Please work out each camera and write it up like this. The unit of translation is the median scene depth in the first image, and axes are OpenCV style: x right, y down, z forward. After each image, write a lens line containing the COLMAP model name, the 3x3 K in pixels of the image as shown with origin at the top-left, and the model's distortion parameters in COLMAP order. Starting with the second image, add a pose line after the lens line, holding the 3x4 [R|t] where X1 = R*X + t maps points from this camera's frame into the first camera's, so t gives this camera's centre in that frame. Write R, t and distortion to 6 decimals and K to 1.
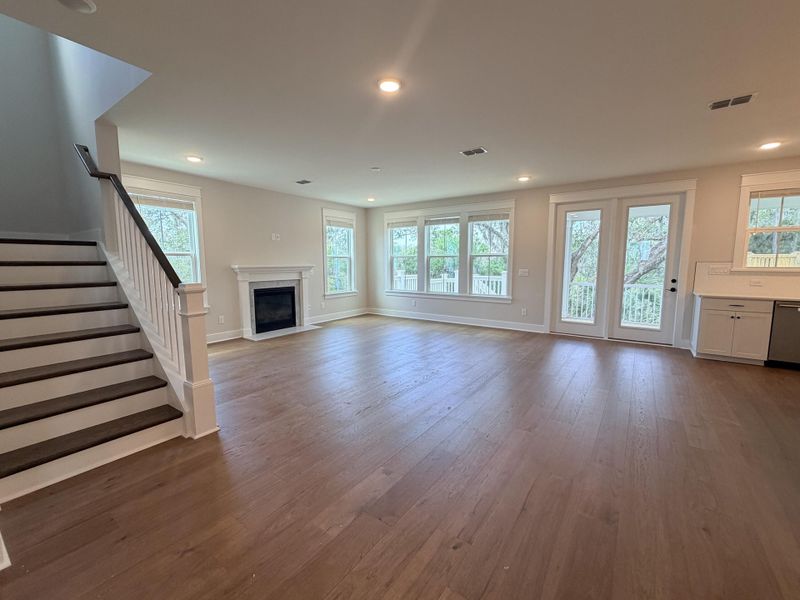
lens RADIAL K [[338.0, 0, 400.0], [0, 338.0, 300.0], [0, 0, 1]] dist [0.001026, -0.000088]
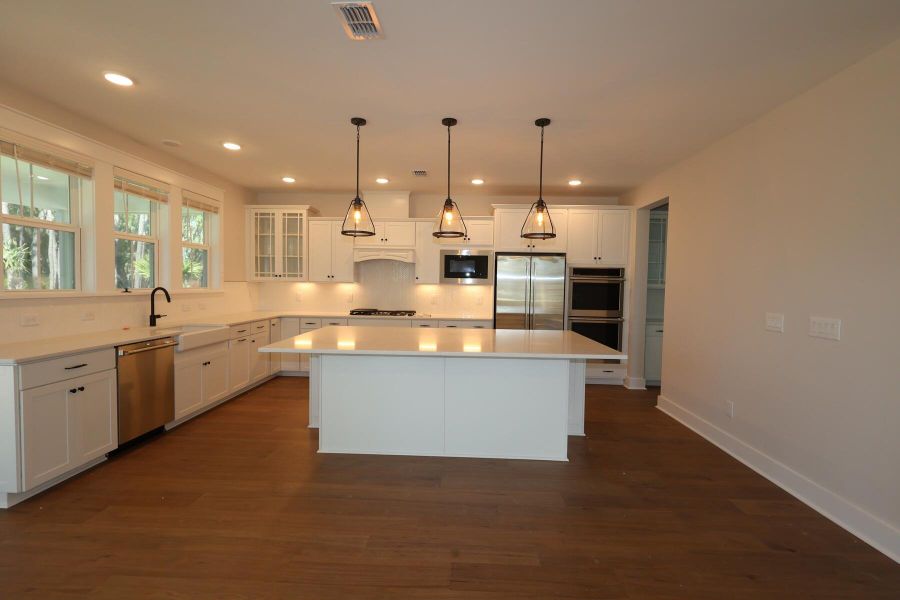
lens RADIAL K [[415.1, 0, 450.0], [0, 415.1, 300.0], [0, 0, 1]] dist [-0.000921, -0.000115]
pose [[-0.548244, -0.042913, 0.835217, 0.142789], [0.076665, 0.991899, 0.101287, -0.087325], [-0.832797, 0.119562, -0.540513, 0.726236]]
